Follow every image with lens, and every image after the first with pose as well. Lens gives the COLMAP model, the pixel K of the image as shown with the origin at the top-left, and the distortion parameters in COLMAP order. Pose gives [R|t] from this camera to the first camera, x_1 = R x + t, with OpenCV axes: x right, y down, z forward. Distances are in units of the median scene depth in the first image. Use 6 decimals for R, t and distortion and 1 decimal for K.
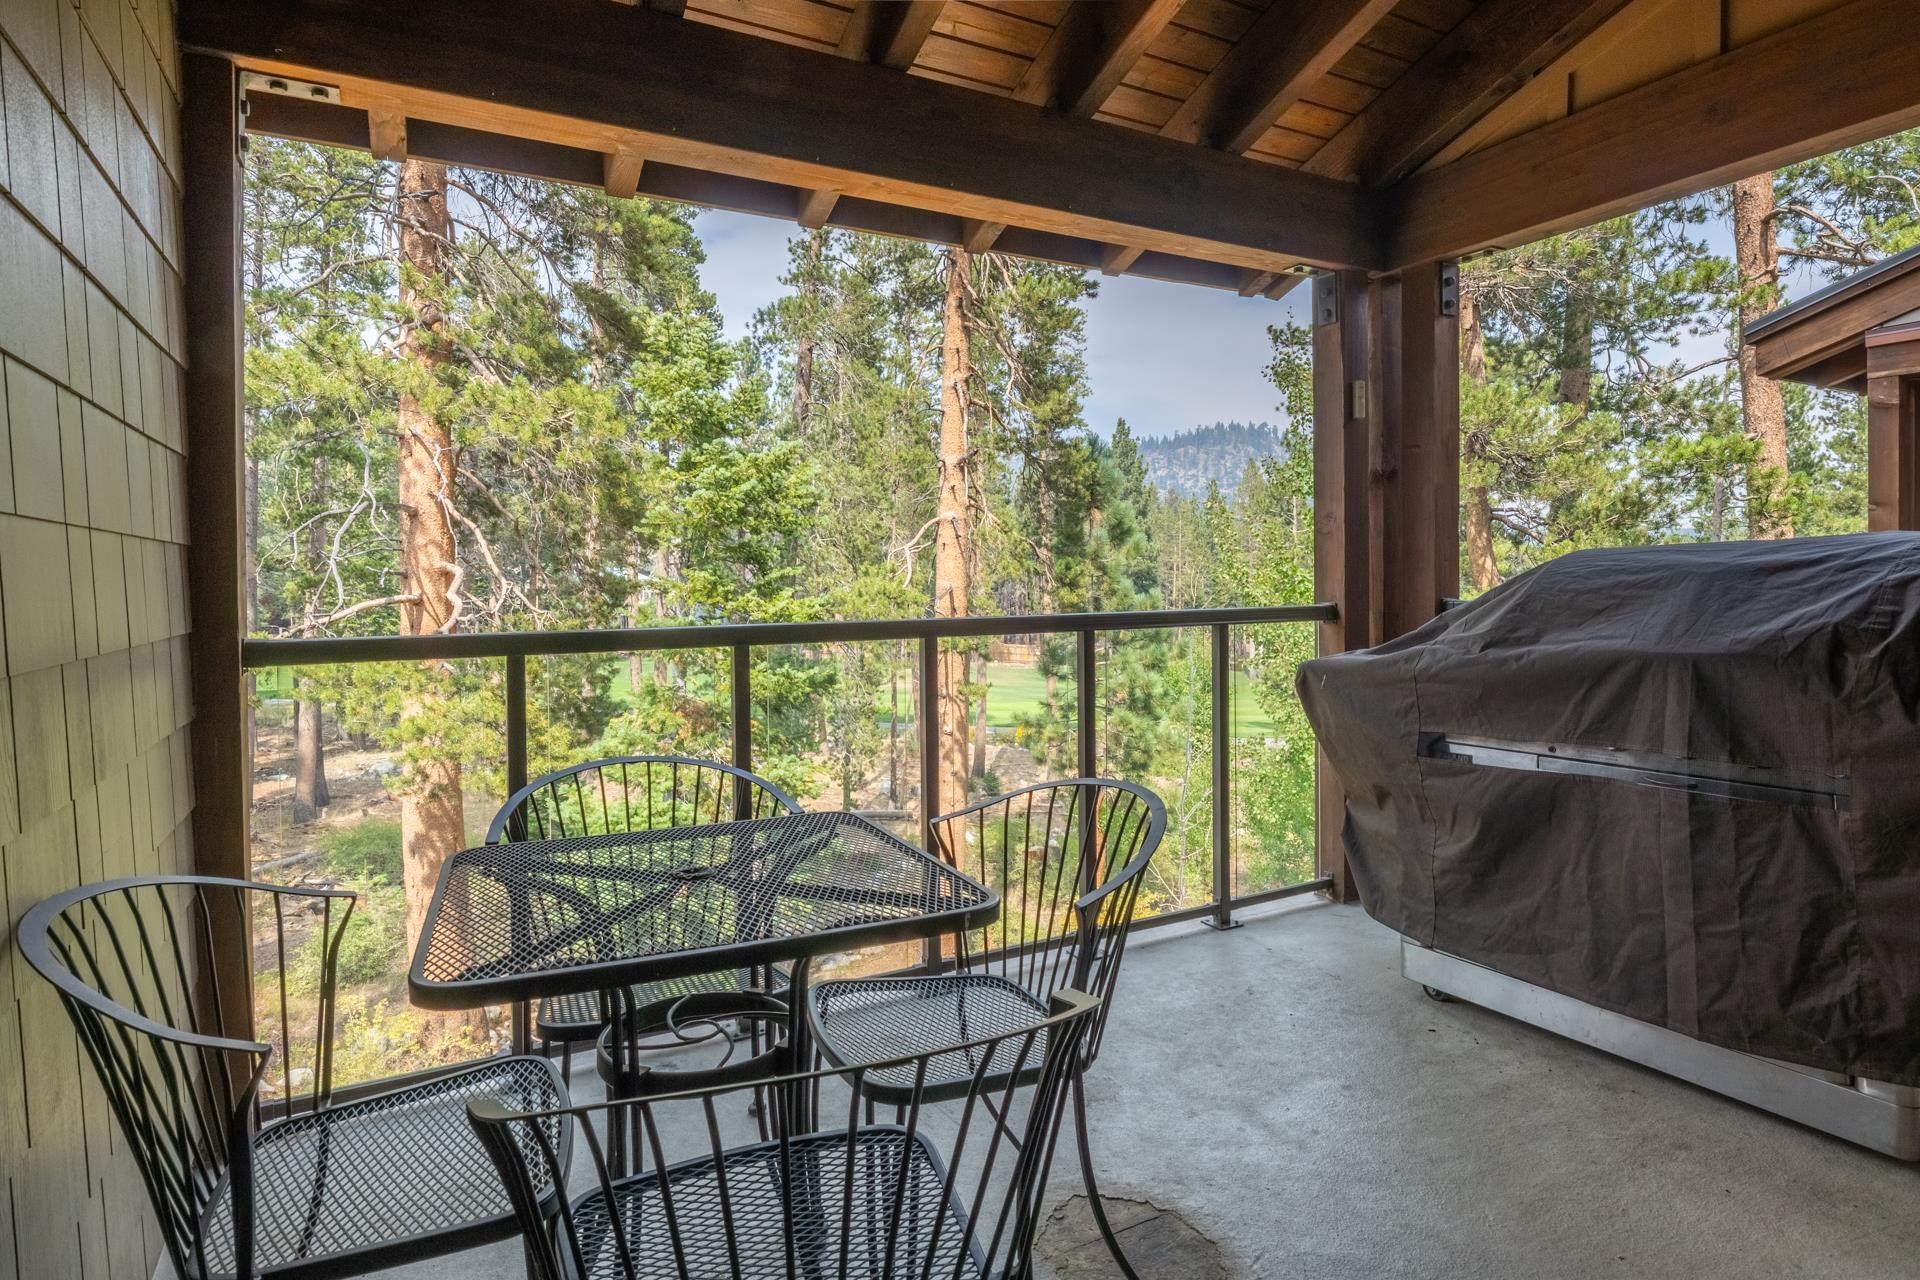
lens RADIAL K [[1044.5, 0, 960.0], [0, 1044.5, 640.0], [0, 0, 1]] dist [-0.000928, -0.000102]
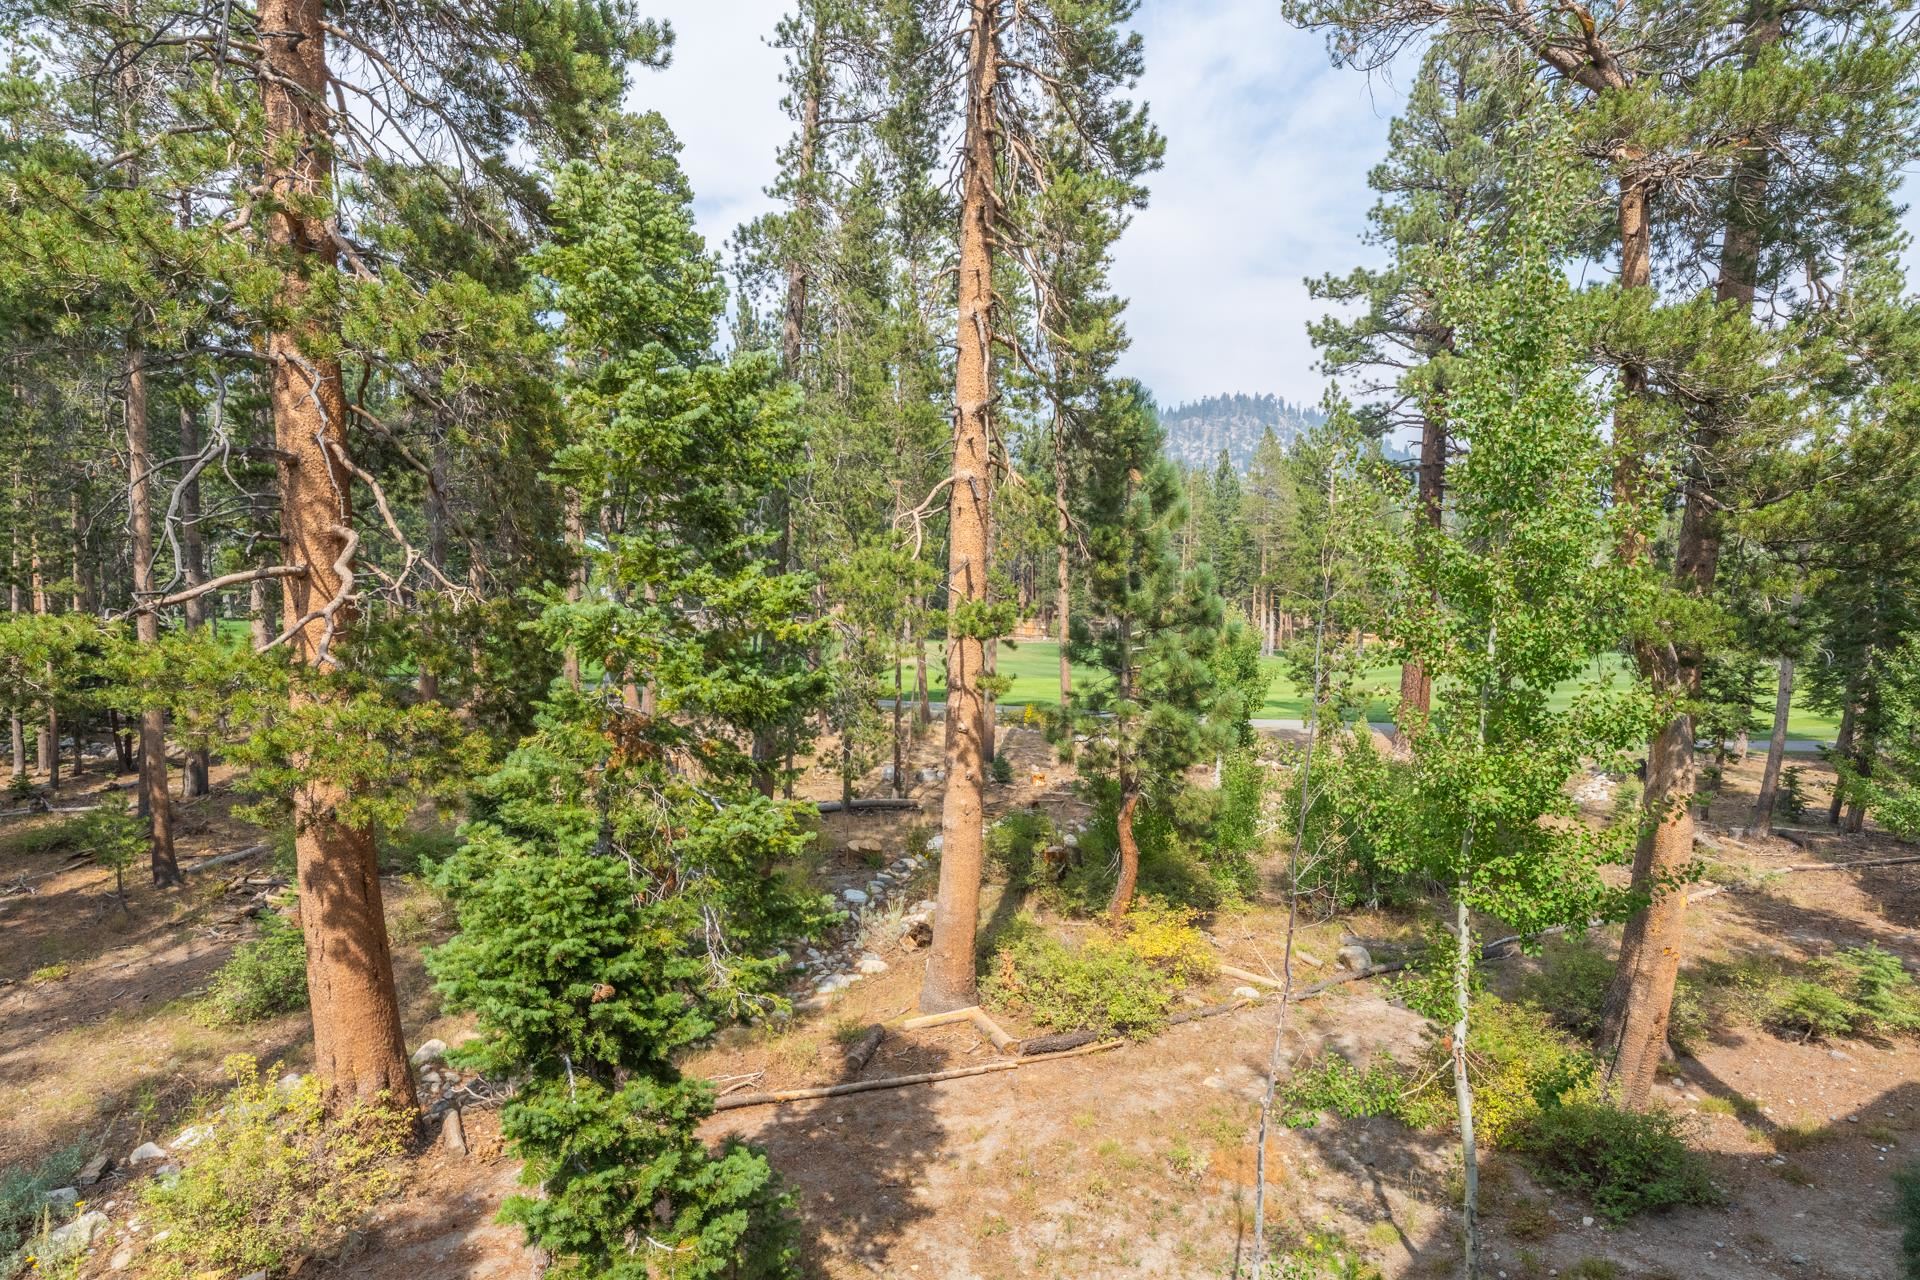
lens RADIAL K [[1005.2, 0, 962.5], [0, 1005.2, 681.3], [0, 0, 1]] dist [-0.001500, -0.000220]
pose [[0.999977, 0.005943, 0.003343, -0.014918], [-0.006165, 0.997474, 0.070769, -0.010108], [-0.002914, -0.070788, 0.997487, 0.178775]]
